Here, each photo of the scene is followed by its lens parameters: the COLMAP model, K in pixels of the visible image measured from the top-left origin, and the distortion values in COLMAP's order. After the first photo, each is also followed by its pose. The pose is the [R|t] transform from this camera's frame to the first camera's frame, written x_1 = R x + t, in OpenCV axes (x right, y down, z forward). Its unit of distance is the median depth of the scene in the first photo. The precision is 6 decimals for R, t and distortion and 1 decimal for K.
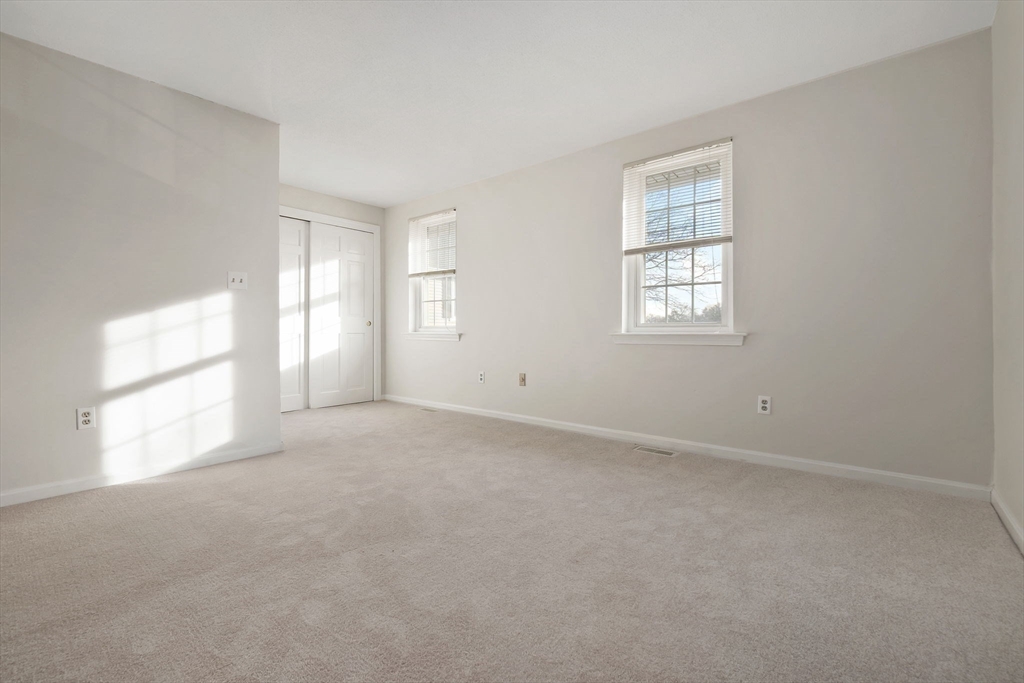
lens RADIAL K [[449.8, 0, 512.0], [0, 449.8, 341.5], [0, 0, 1]] dist [-0.002885, 0.000375]
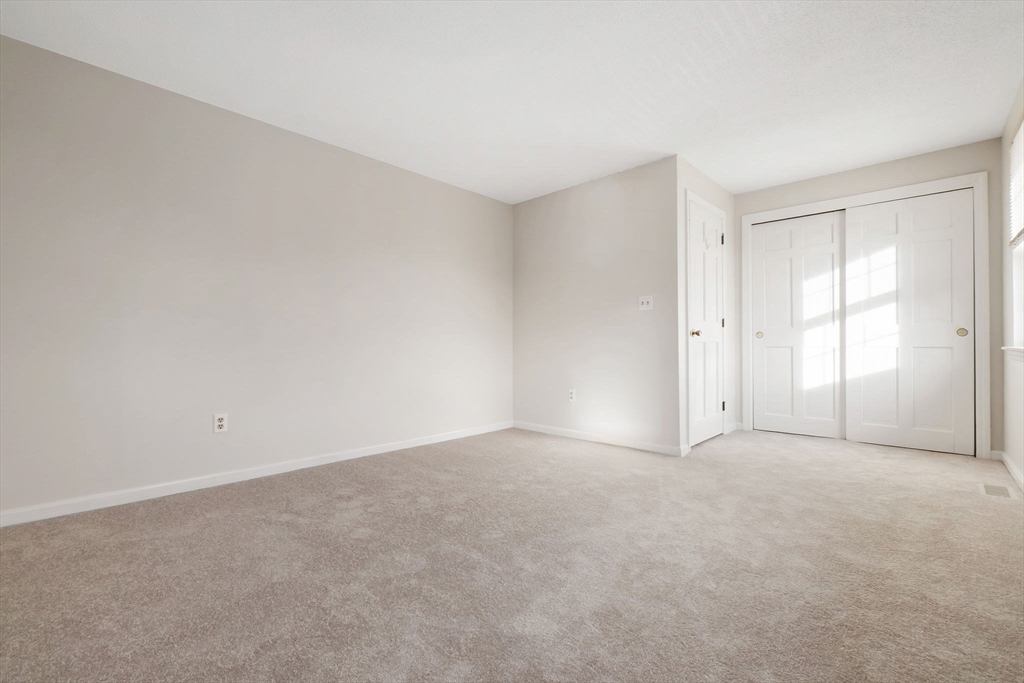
lens RADIAL K [[449.8, 0, 512.0], [0, 449.8, 341.5], [0, 0, 1]] dist [-0.002885, 0.000375]
pose [[-0.071735, -0.011739, -0.997355, 0.399211], [-0.022249, 0.999701, -0.010166, -0.006554], [0.997176, 0.021461, -0.071975, 0.456570]]
